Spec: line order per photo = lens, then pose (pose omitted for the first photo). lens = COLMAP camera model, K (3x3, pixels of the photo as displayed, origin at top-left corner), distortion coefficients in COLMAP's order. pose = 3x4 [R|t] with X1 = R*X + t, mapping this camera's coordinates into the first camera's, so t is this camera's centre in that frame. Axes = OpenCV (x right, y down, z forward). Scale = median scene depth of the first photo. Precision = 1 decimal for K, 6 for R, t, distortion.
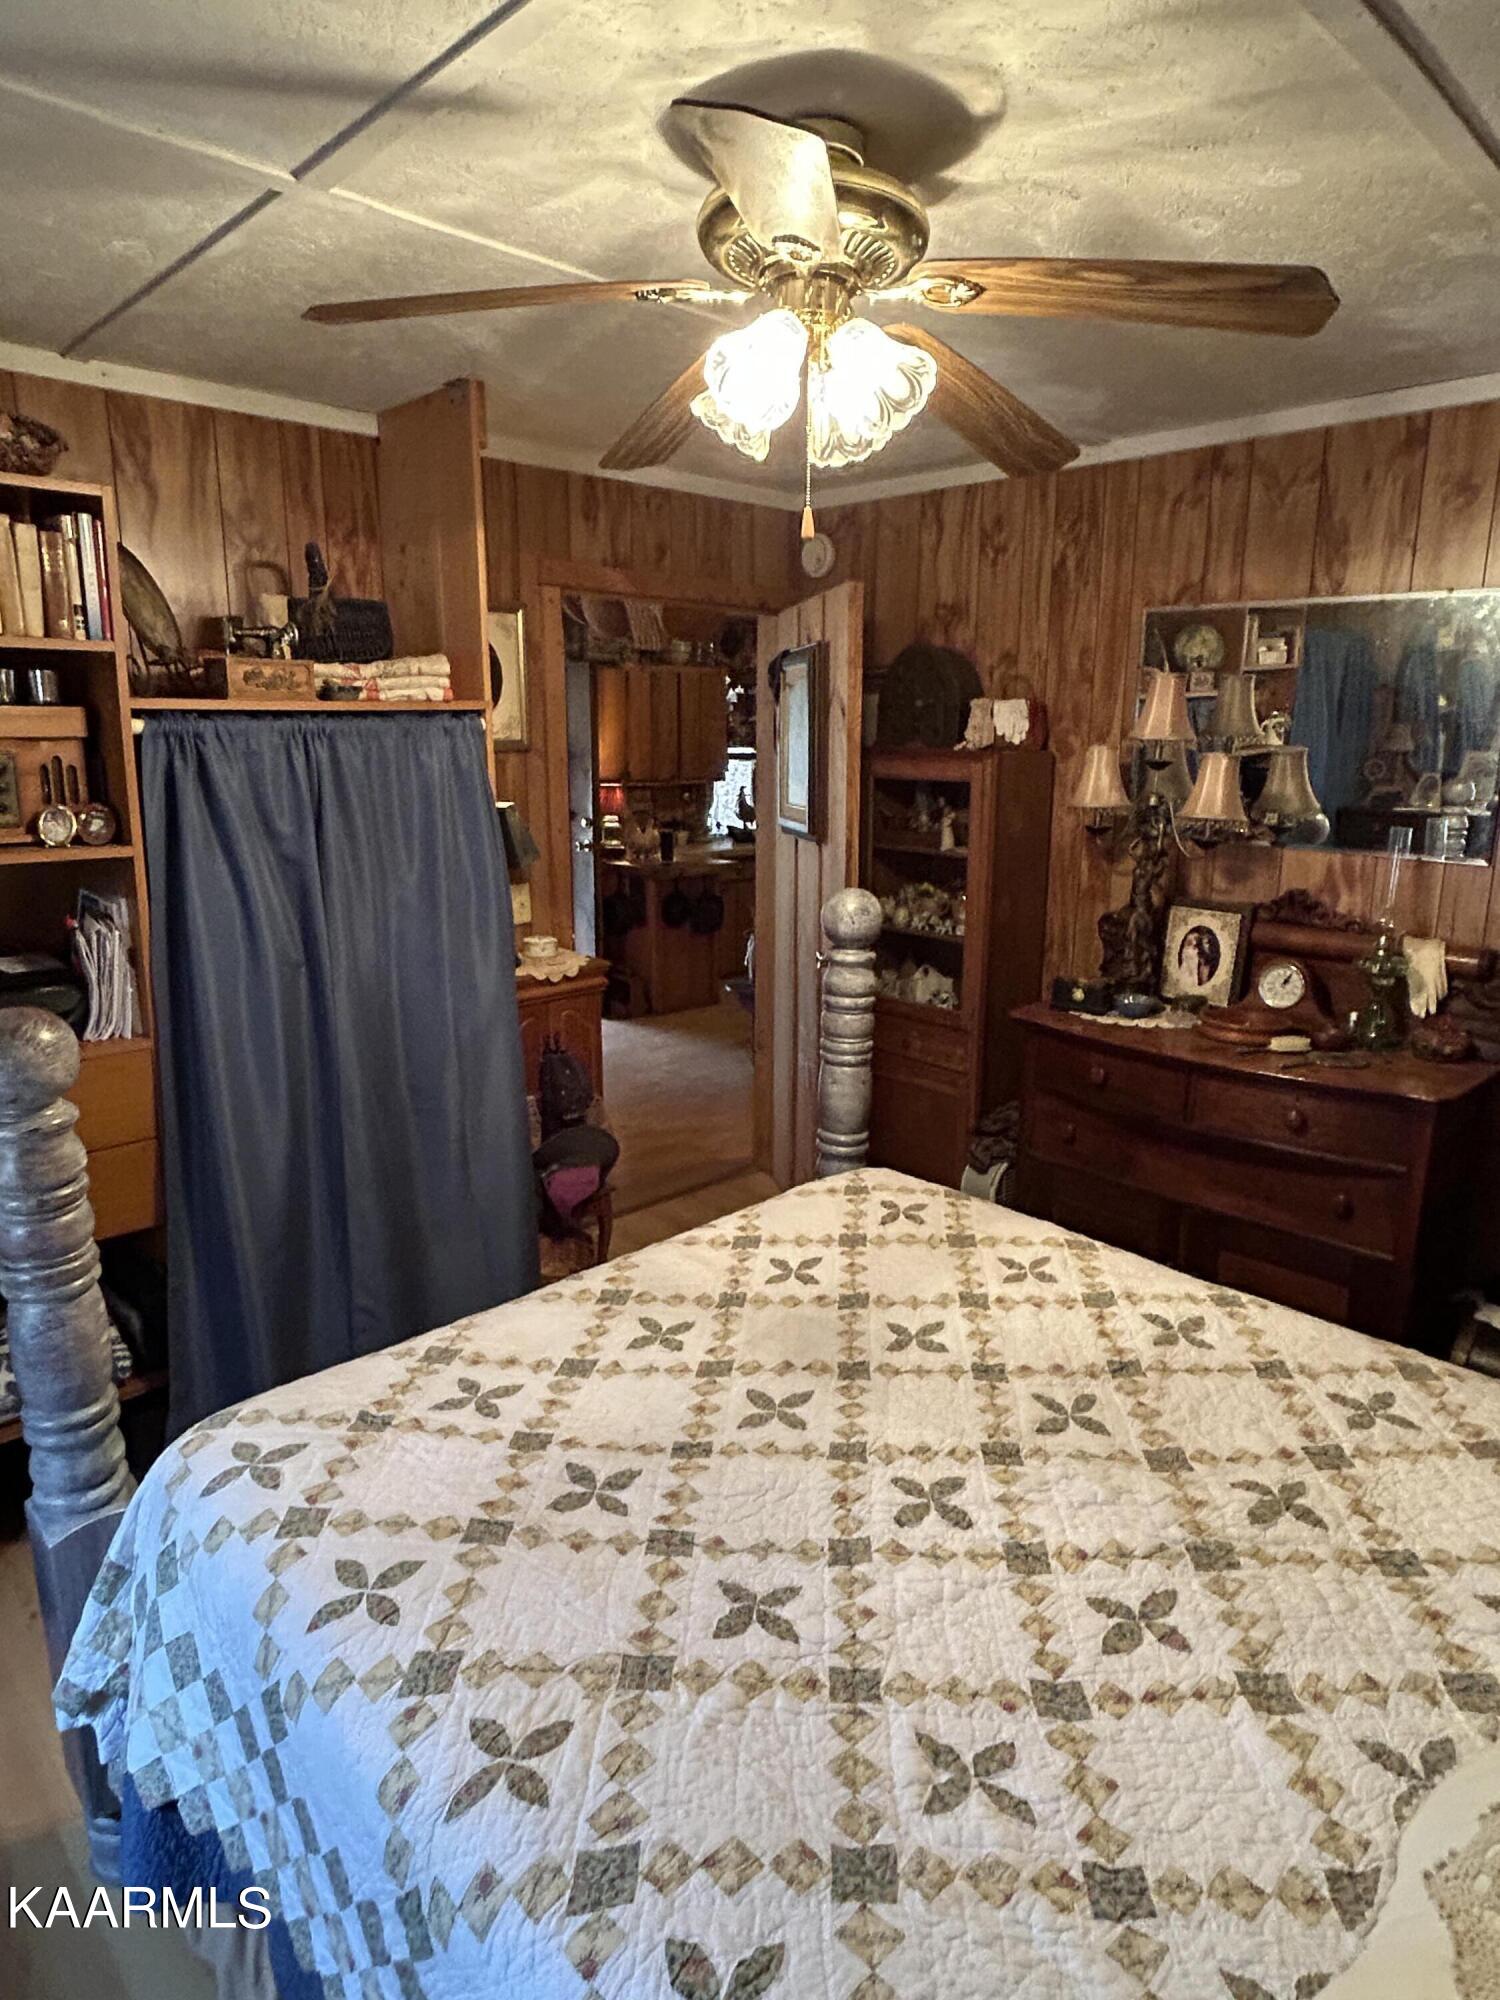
lens RADIAL K [[1179.0, 0, 752.0], [0, 1179.0, 996.5], [0, 0, 1]] dist [-0.001515, -0.000035]
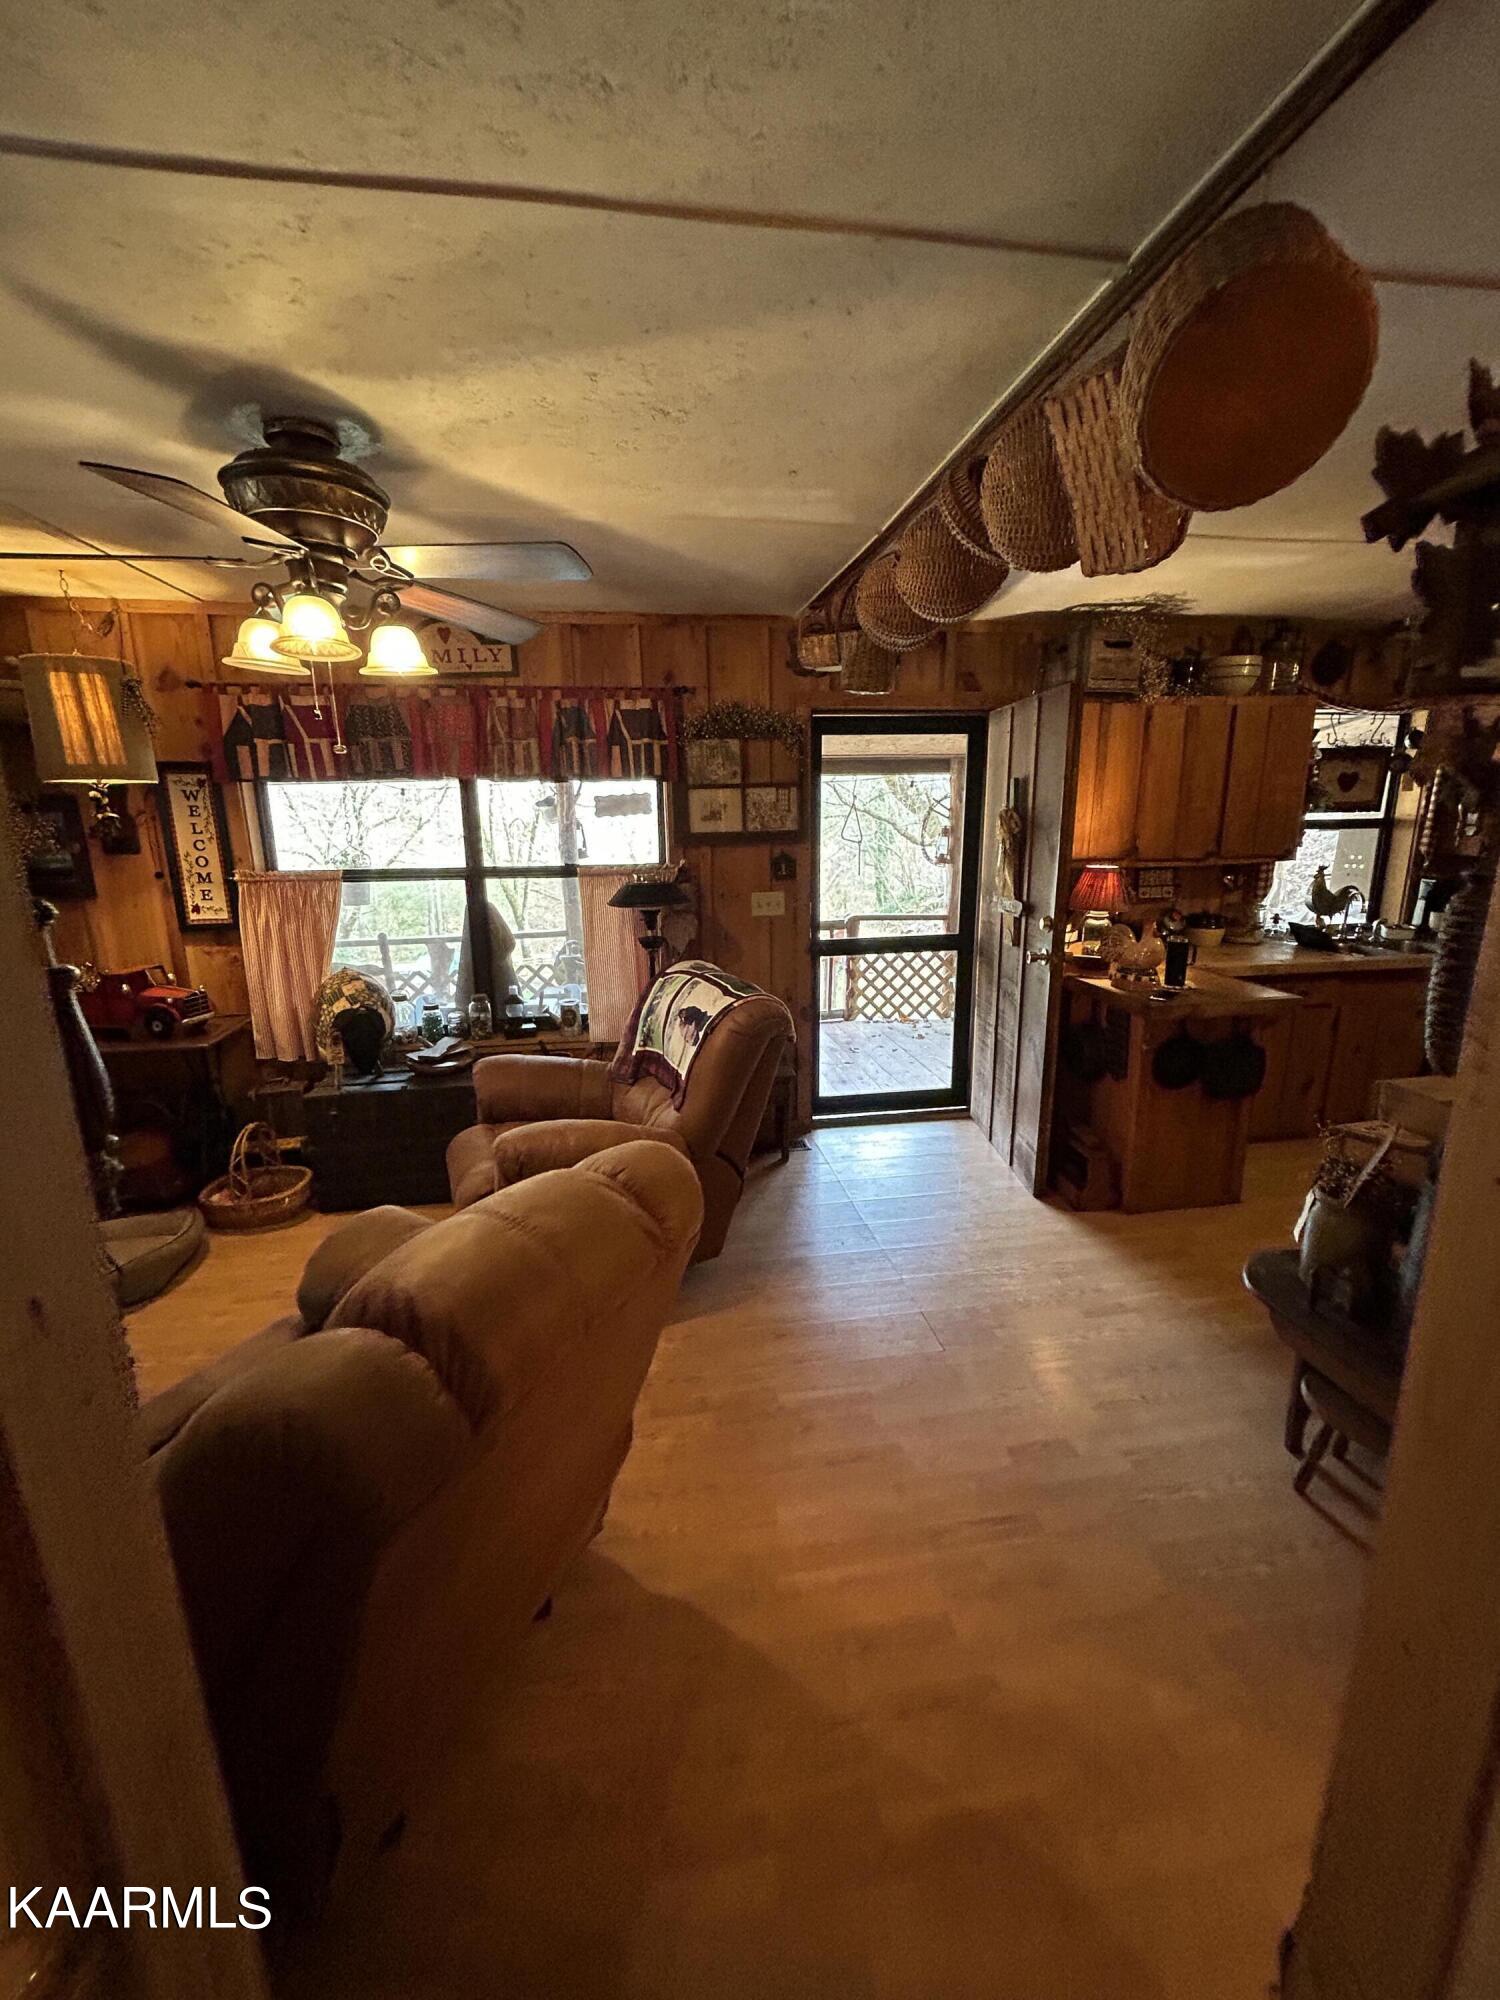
lens RADIAL K [[810.1, 0, 754.6], [0, 810.1, 1002.9], [0, 0, 1]] dist [-0.002429, -0.000065]
pose [[0.822941, 0.109215, -0.557530, -0.009575], [-0.102456, 0.993788, 0.043444, -0.088183], [0.558812, 0.021371, 0.829019, 0.431996]]
